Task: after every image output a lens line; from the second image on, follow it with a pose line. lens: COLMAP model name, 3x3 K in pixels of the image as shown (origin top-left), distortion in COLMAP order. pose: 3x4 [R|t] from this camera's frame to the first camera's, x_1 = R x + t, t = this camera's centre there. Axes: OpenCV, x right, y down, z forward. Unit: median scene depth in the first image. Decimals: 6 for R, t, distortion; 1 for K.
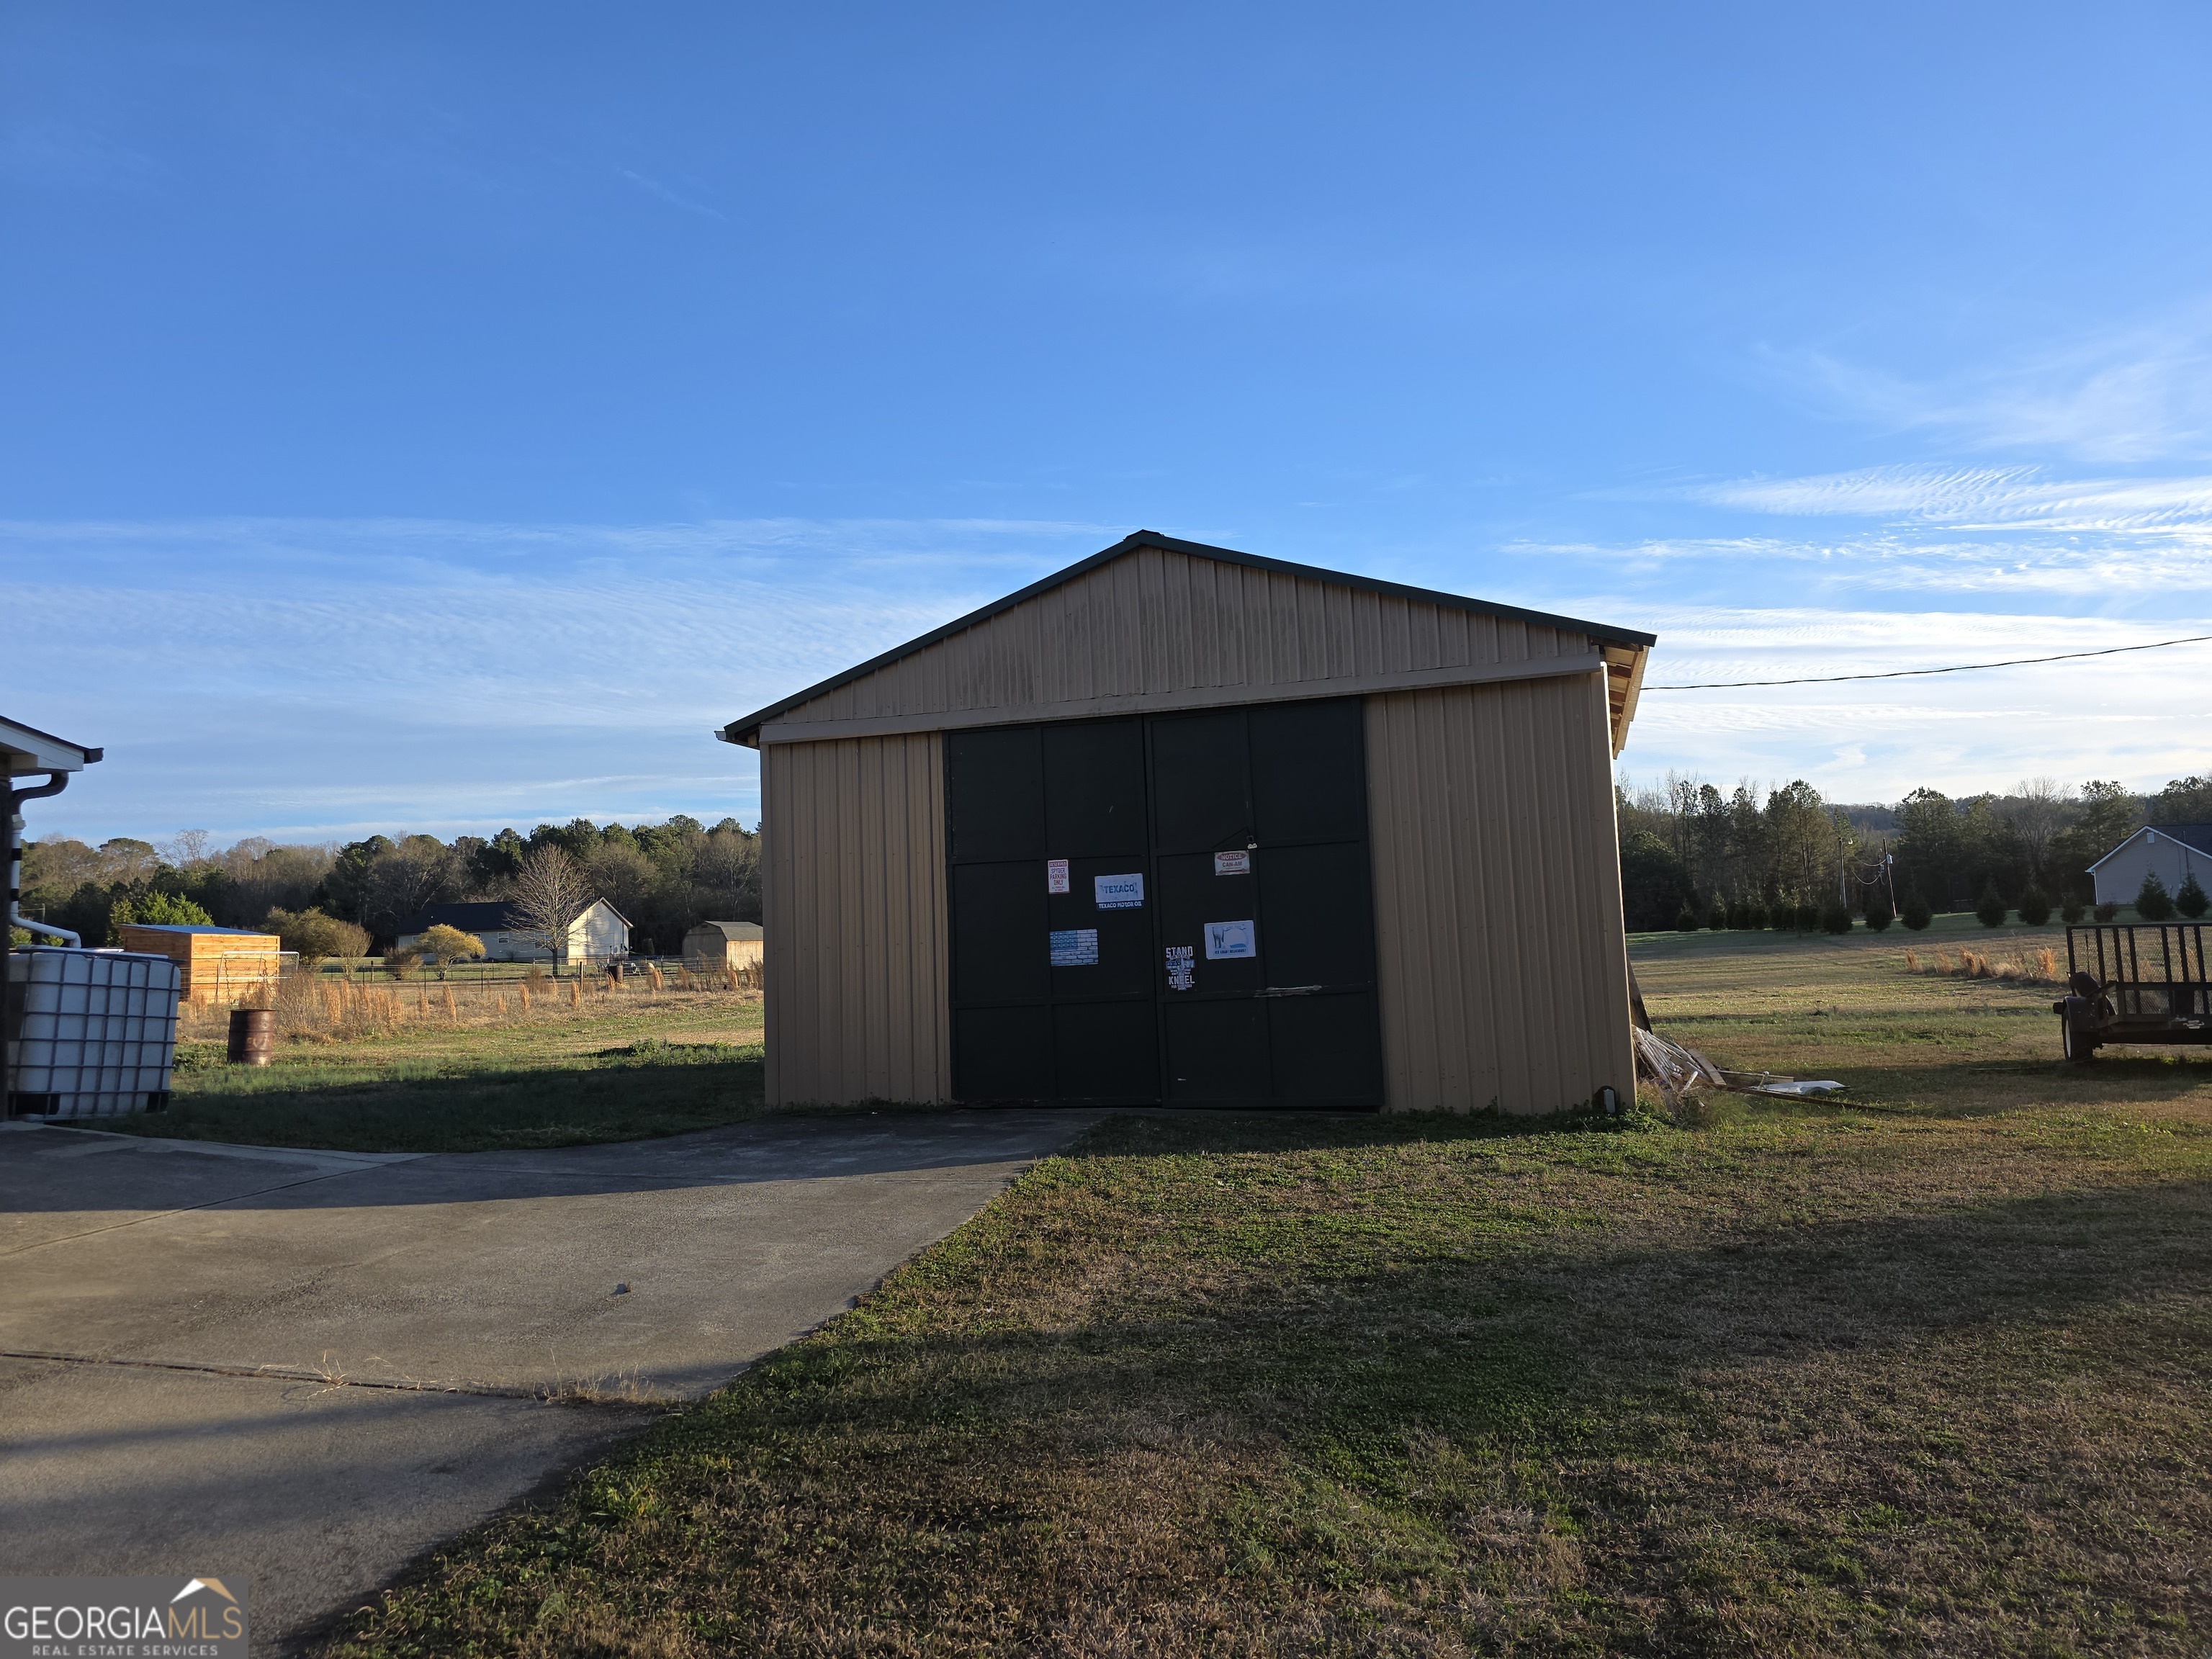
lens RADIAL K [[1489.2, 0, 1097.3], [0, 1489.2, 833.7], [0, 0, 1]] dist [0.009629, -0.005939]
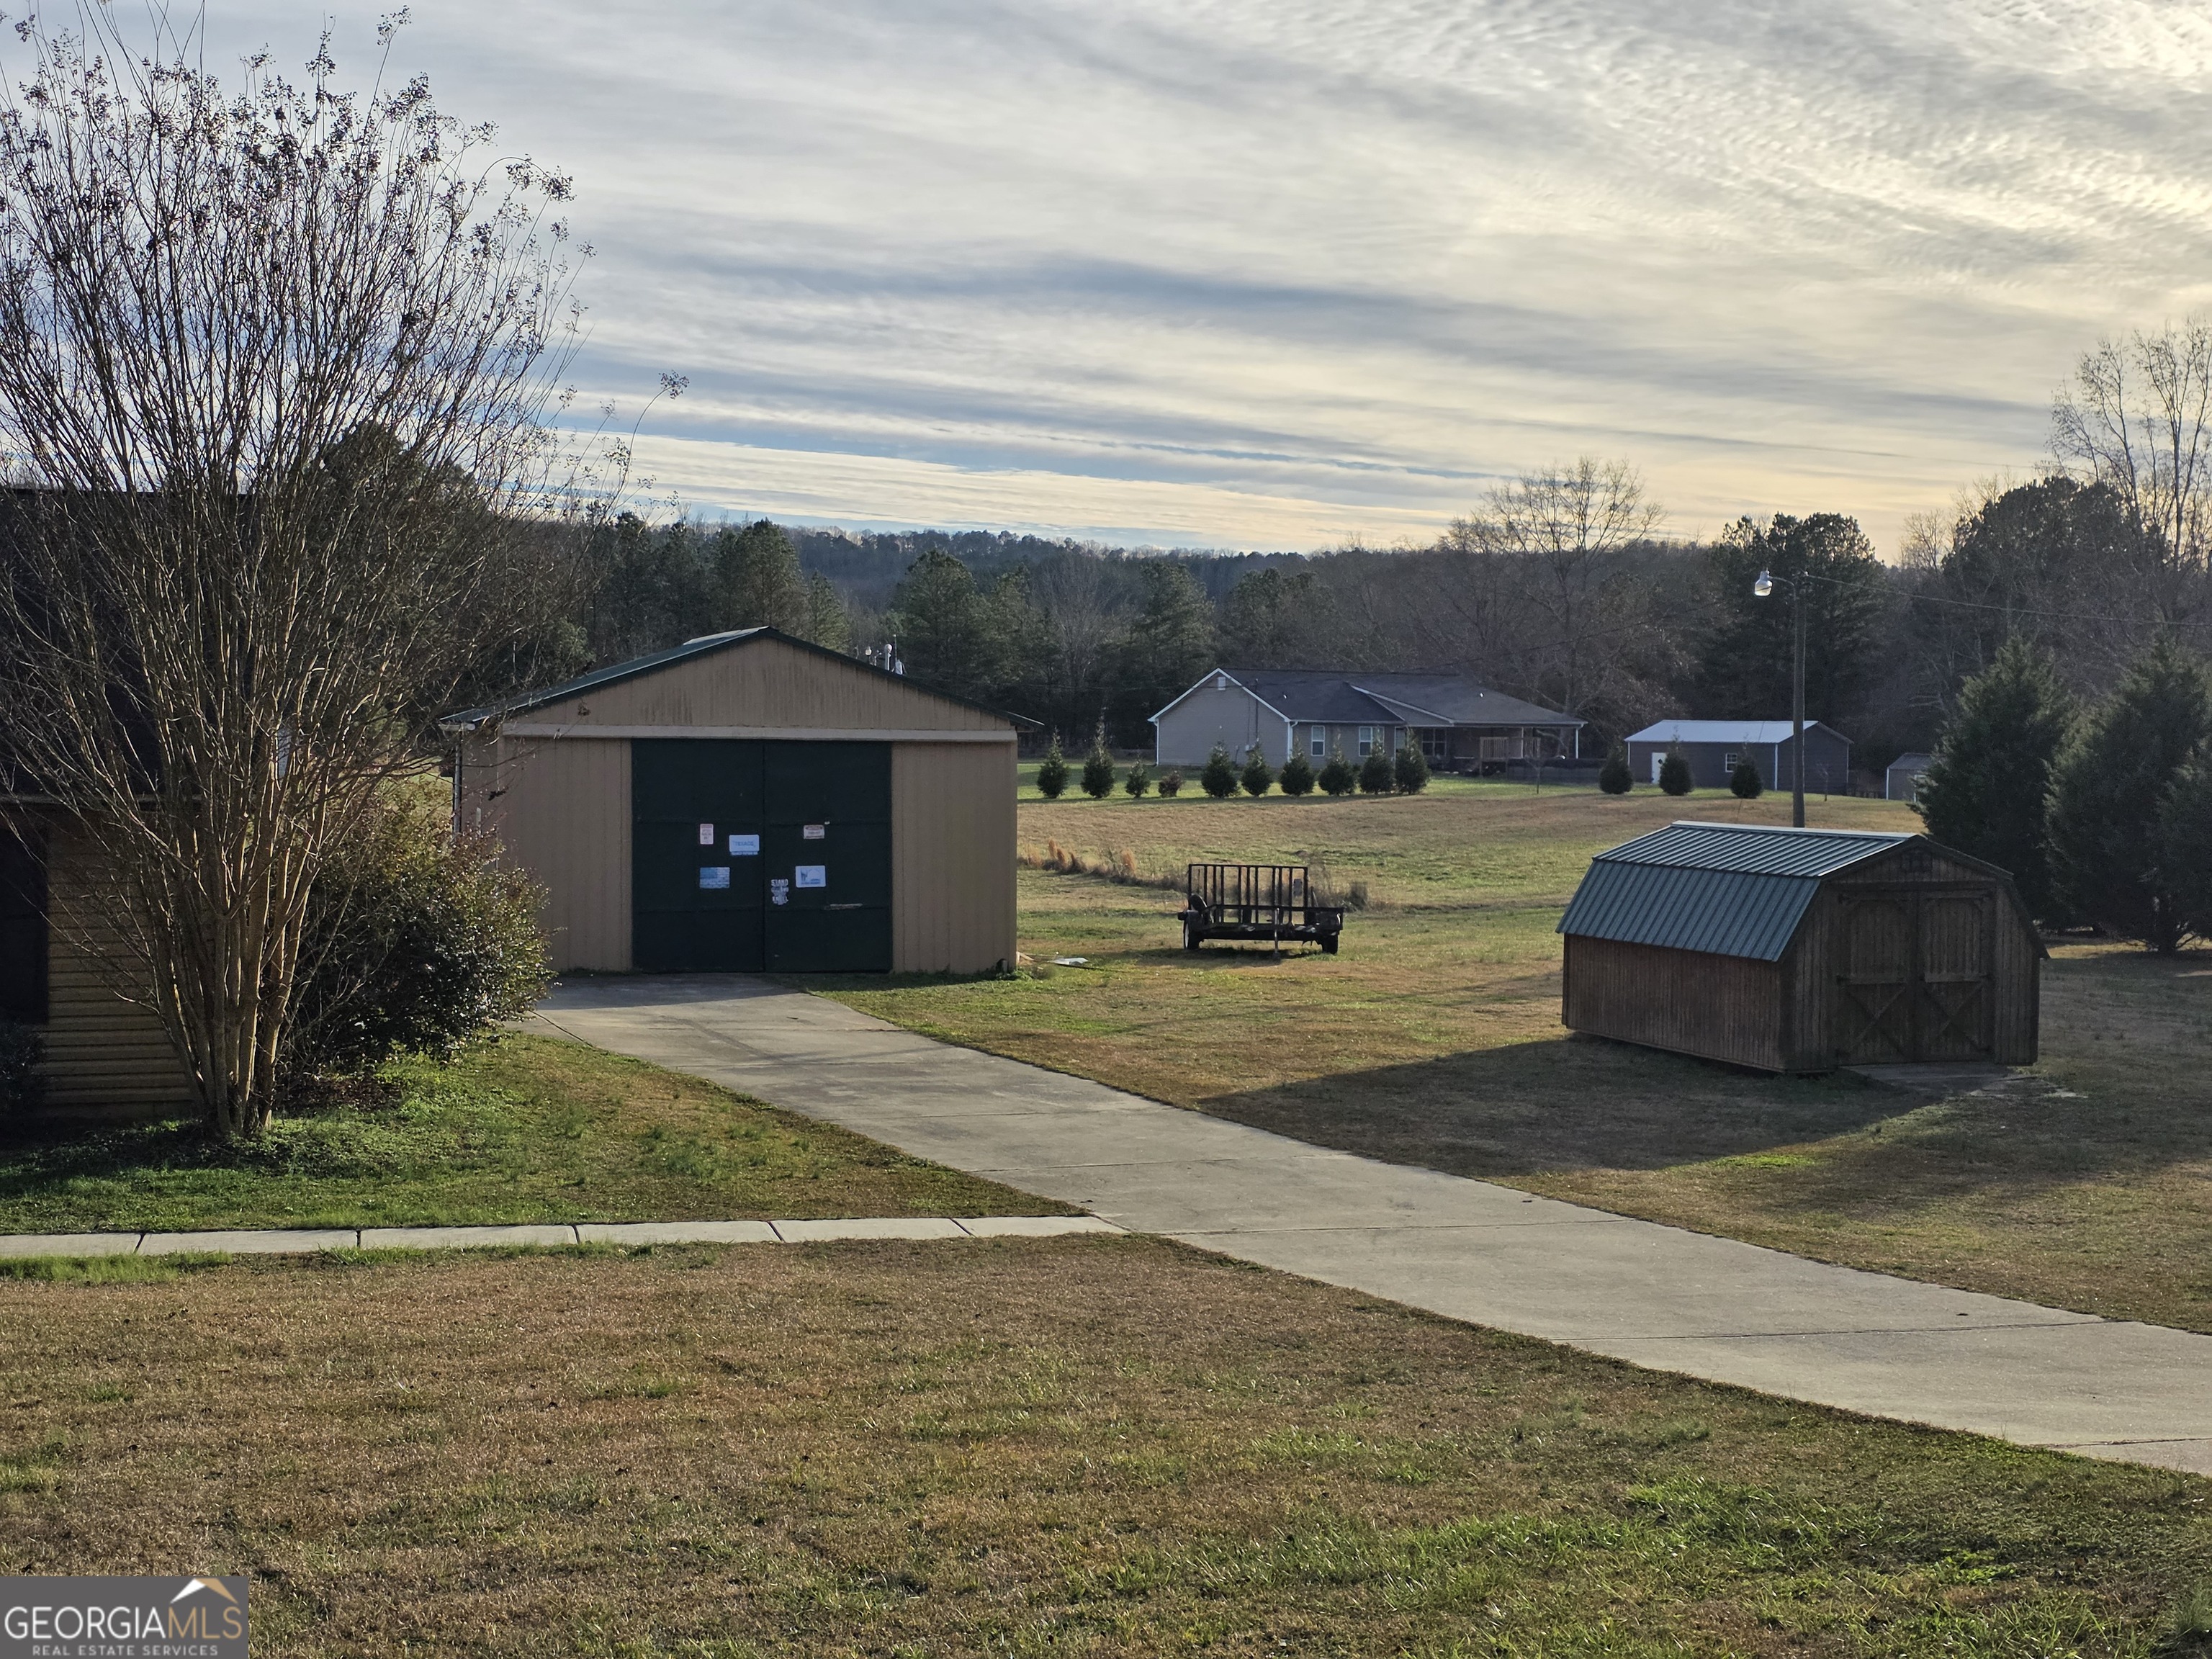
lens RADIAL K [[2964.2, 0, 1095.9], [0, 2964.2, 824.1], [0, 0, 1]] dist [0.151016, 0.000000]
pose [[0.836583, 0.029477, 0.547047, -1.494788], [-0.084957, 0.993452, 0.076391, -0.276389], [-0.541213, -0.110383, 0.833609, -2.021445]]
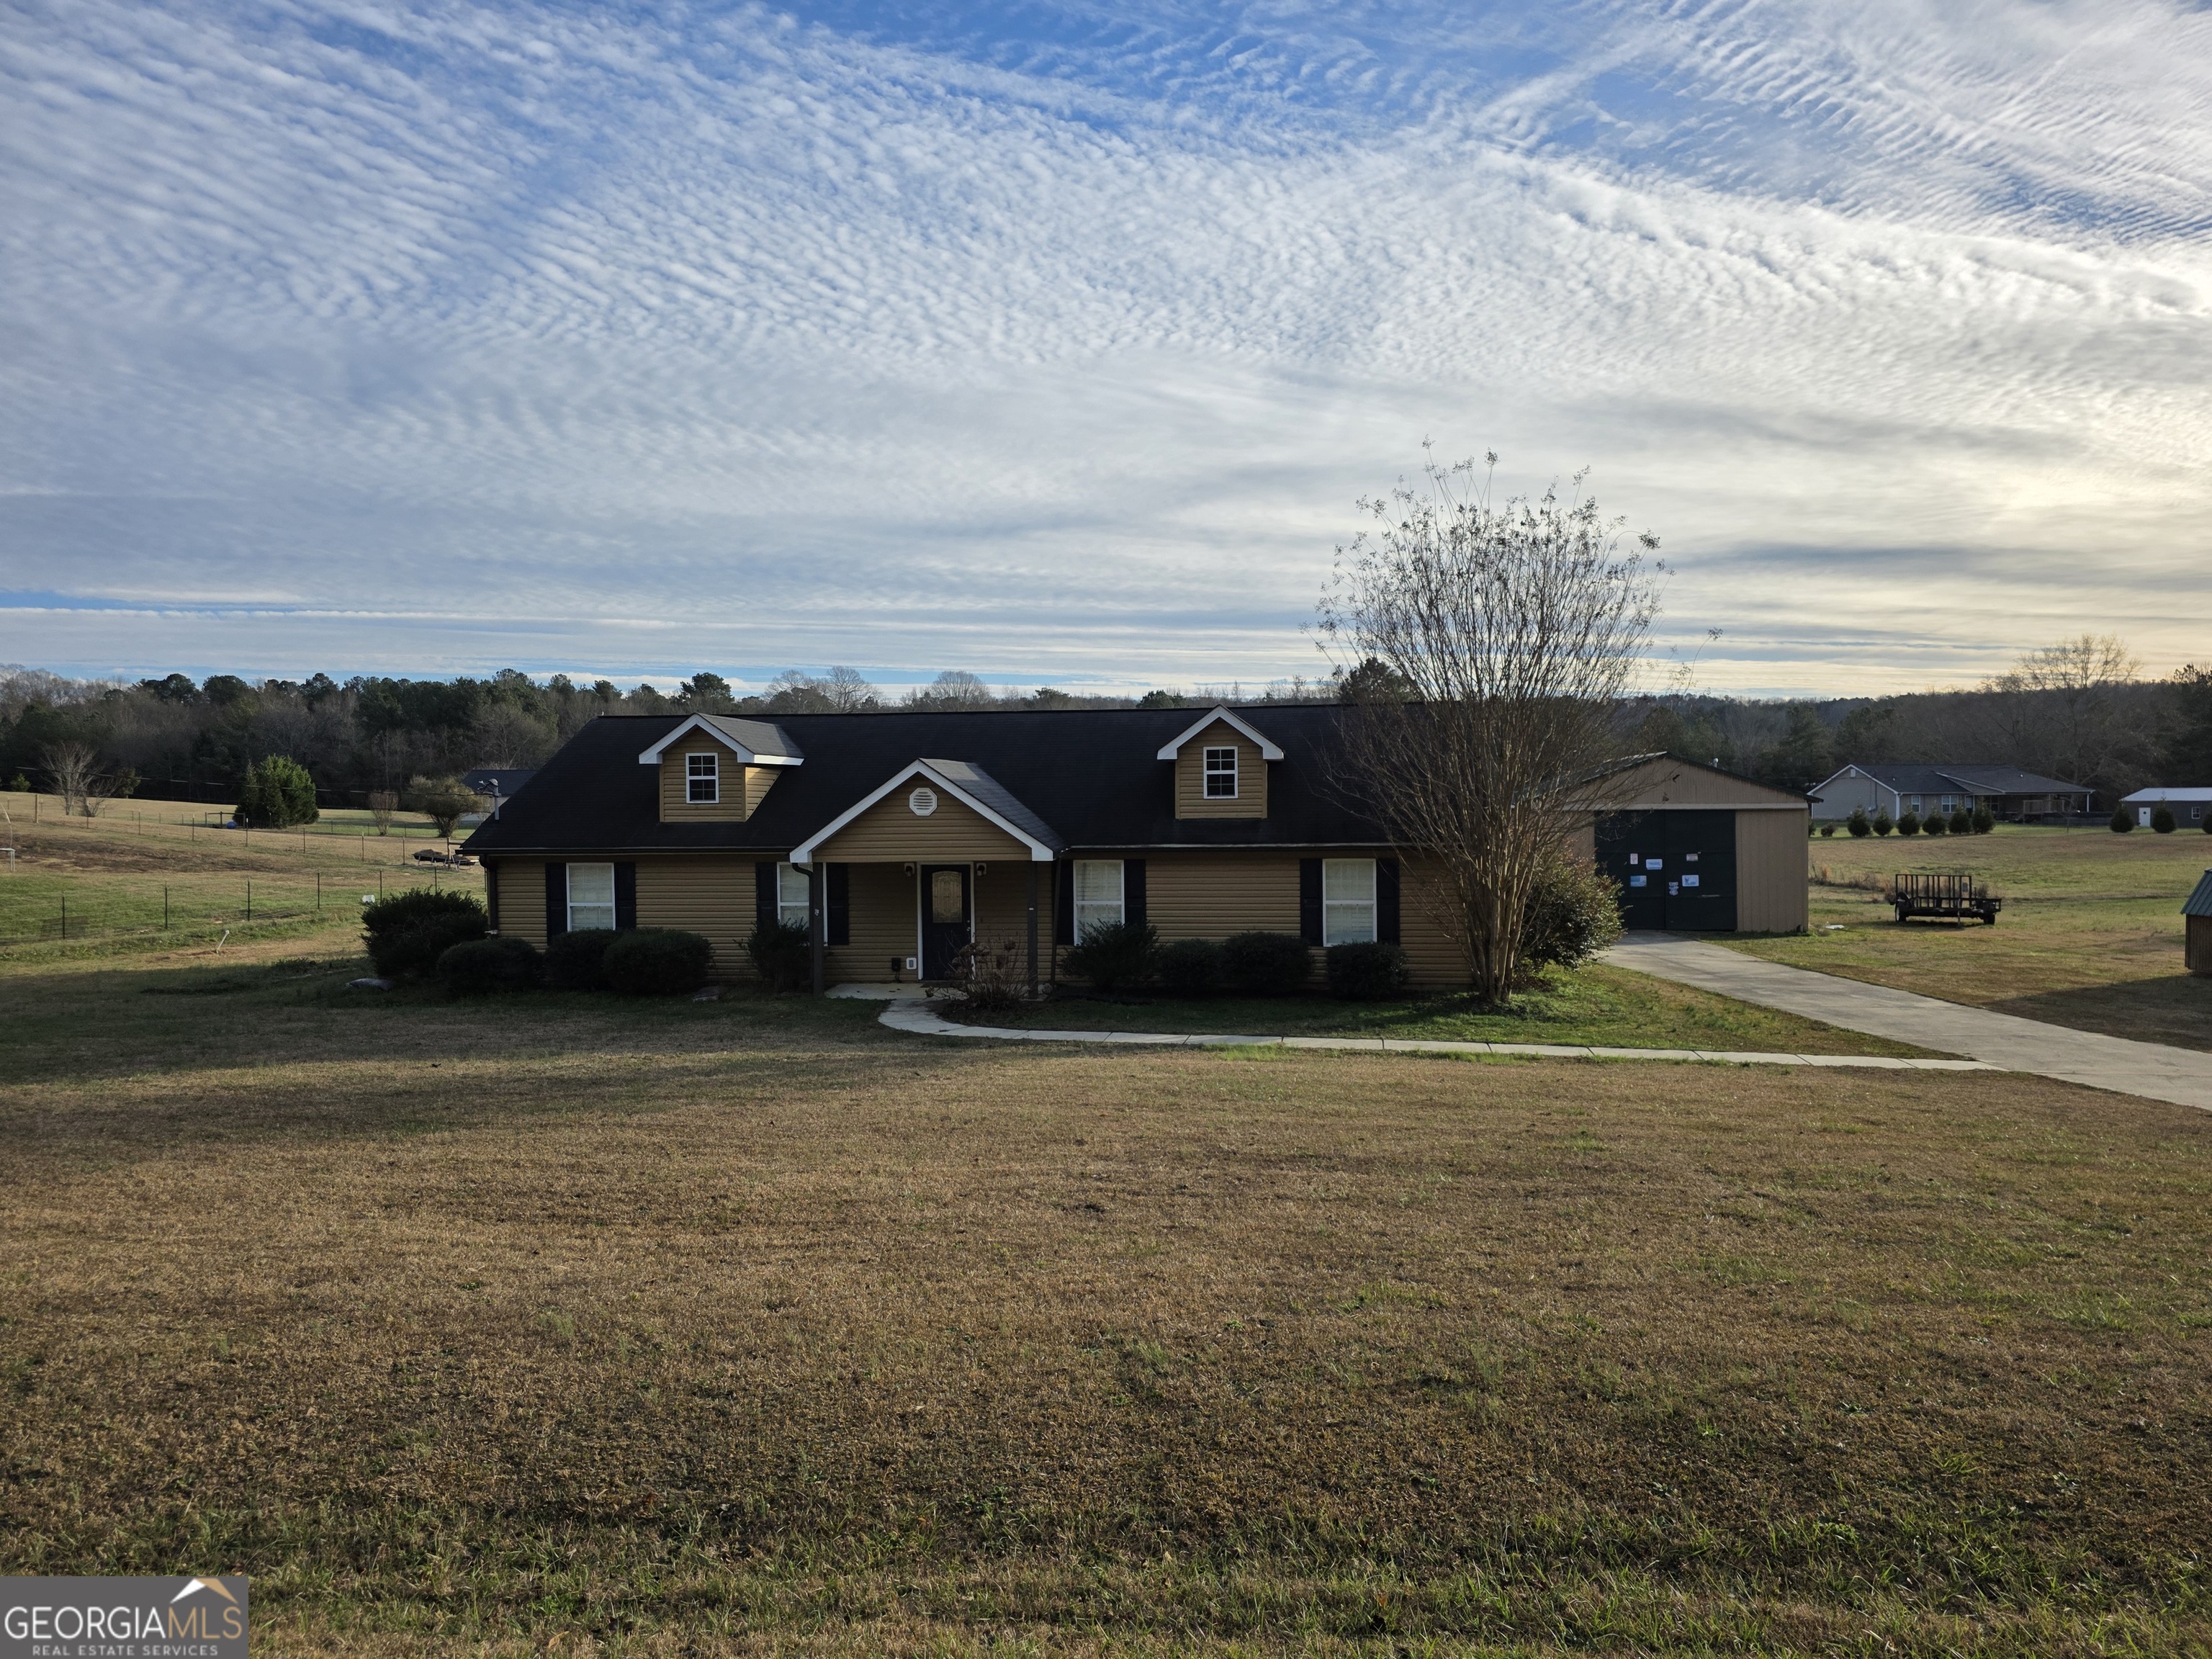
lens RADIAL K [[1489.2, 0, 1081.9], [0, 1489.2, 874.1], [0, 0, 1]] dist [0.009629, -0.005939]
pose [[0.986874, 0.022645, 0.159896, -1.758302], [-0.041738, 0.992245, 0.117081, -0.272824], [-0.156005, -0.122218, 0.980166, -2.032895]]
